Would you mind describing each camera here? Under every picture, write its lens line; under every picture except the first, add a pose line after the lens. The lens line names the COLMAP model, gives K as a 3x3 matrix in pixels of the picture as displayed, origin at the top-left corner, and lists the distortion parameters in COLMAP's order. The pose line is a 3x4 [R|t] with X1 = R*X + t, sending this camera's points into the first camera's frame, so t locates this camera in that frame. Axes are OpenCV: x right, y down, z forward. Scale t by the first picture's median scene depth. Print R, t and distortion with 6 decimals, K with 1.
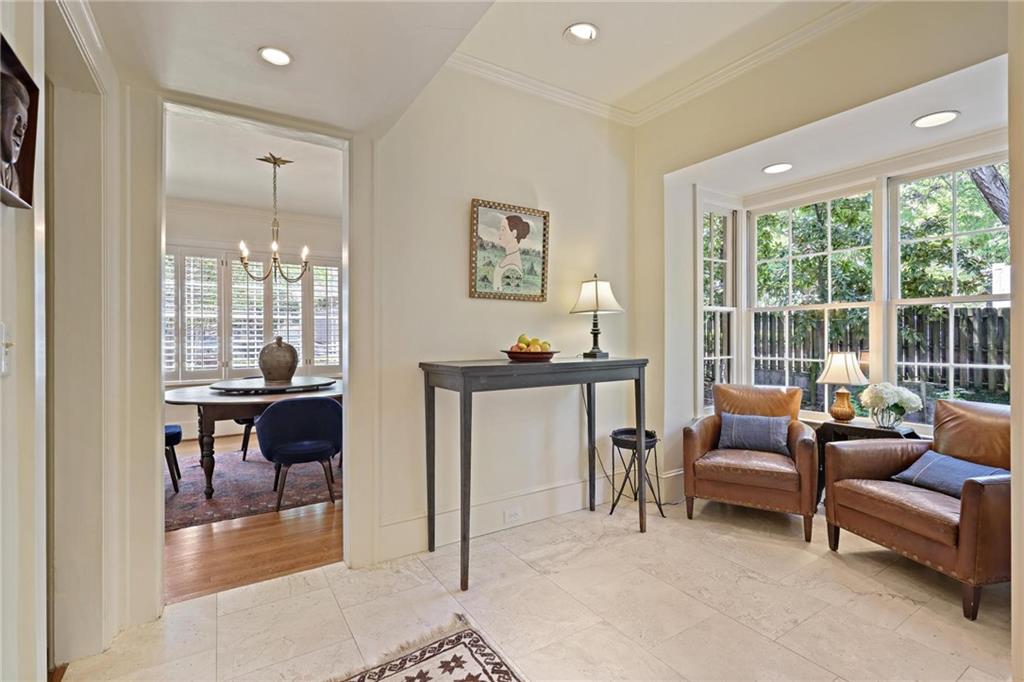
lens RADIAL K [[468.3, 0, 507.9], [0, 468.3, 341.1], [0, 0, 1]] dist [-0.000481, 0.001435]
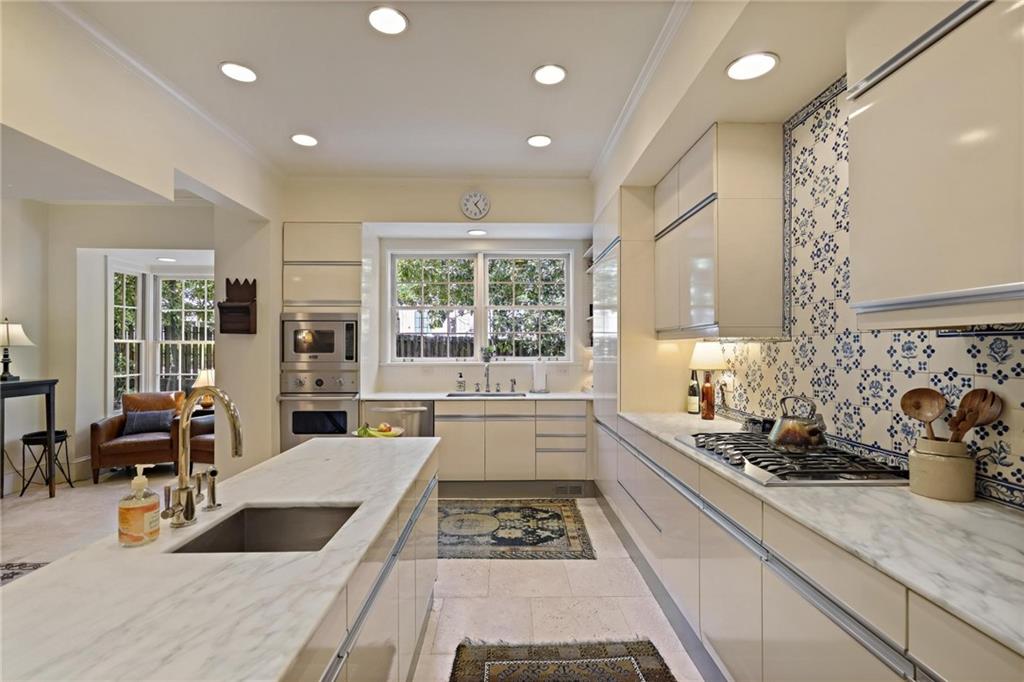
lens RADIAL K [[468.3, 0, 515.5], [0, 468.3, 342.9], [0, 0, 1]] dist [-0.000481, 0.001435]
pose [[0.518902, 0.012927, 0.854736, -0.194588], [0.005387, 0.999816, -0.018392, -0.036452], [-0.854817, 0.014148, 0.518737, -0.903234]]
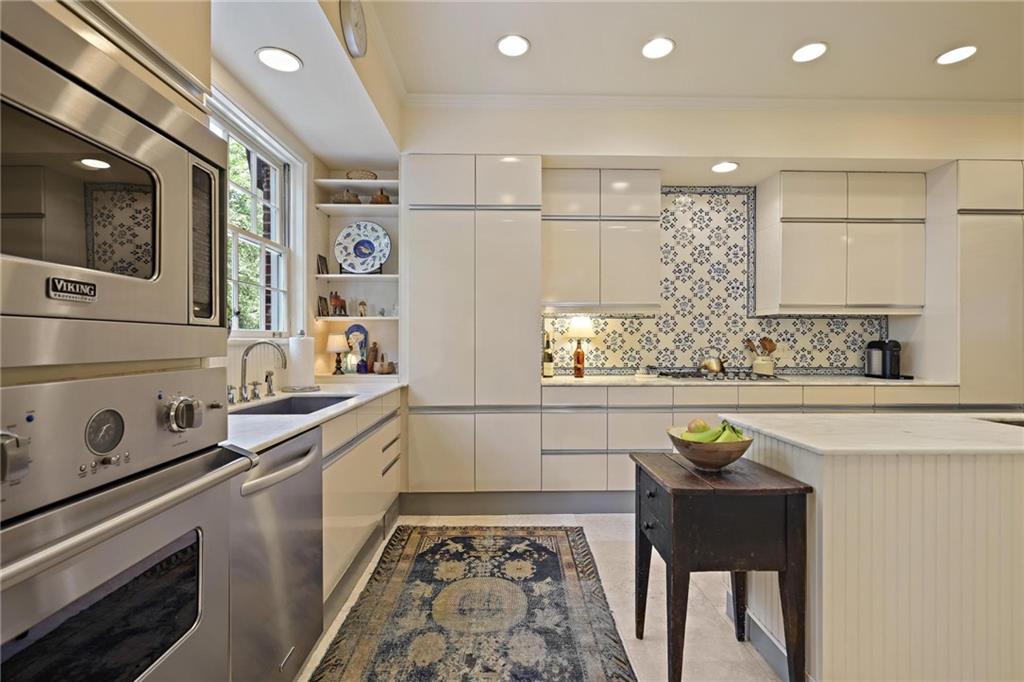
lens RADIAL K [[468.3, 0, 514.3], [0, 468.3, 341.6], [0, 0, 1]] dist [-0.000481, 0.001435]
pose [[-0.861387, 0.002841, 0.507941, 0.326208], [0.006592, 0.999963, 0.005585, 0.000400], [-0.507906, 0.008159, -0.861374, 0.314971]]
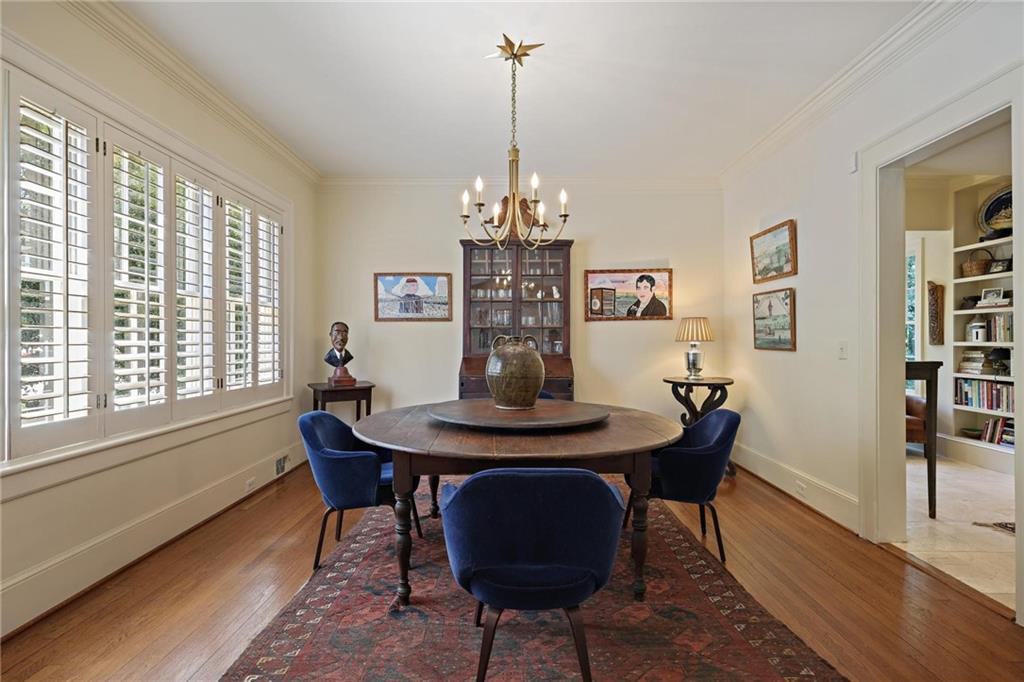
lens RADIAL K [[485.3, 0, 517.0], [0, 485.3, 337.1], [0, 0, 1]] dist [0.002042, 0.000384]
pose [[0.524625, 0.008131, 0.851295, -1.458538], [0.001810, 0.999941, -0.010666, -0.006619], [-0.851332, 0.007136, 0.524579, 0.931535]]
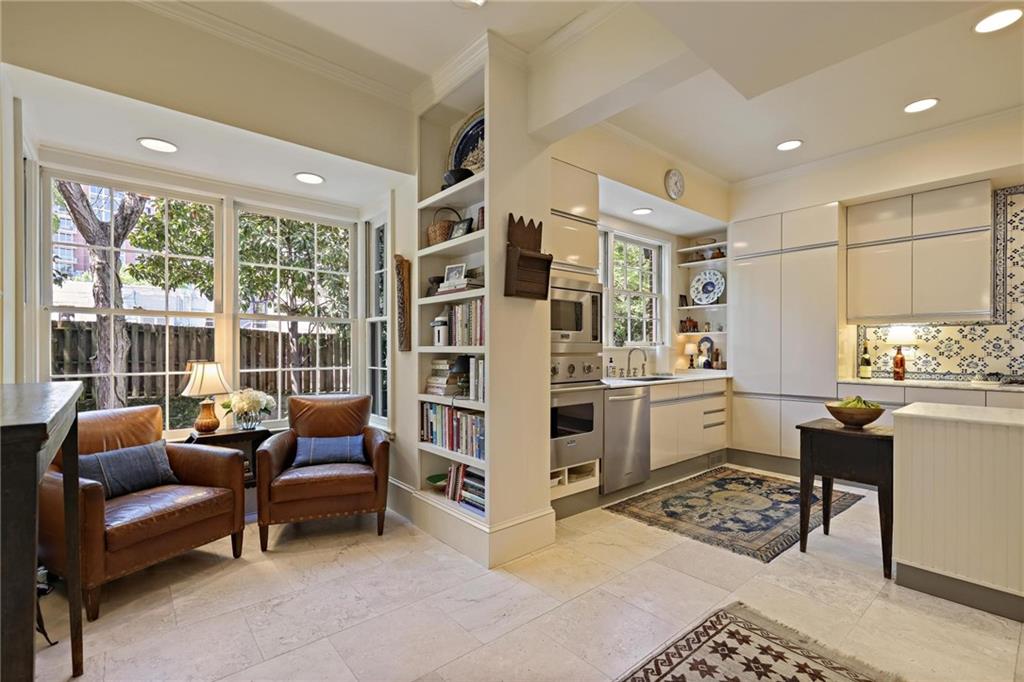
lens RADIAL K [[468.3, 0, 514.6], [0, 468.3, 347.8], [0, 0, 1]] dist [-0.000481, 0.001435]
pose [[-0.151170, 0.003626, 0.988501, -0.338576], [0.007738, 0.999967, -0.002485, 0.001781], [-0.988477, 0.007273, -0.151193, 0.484899]]
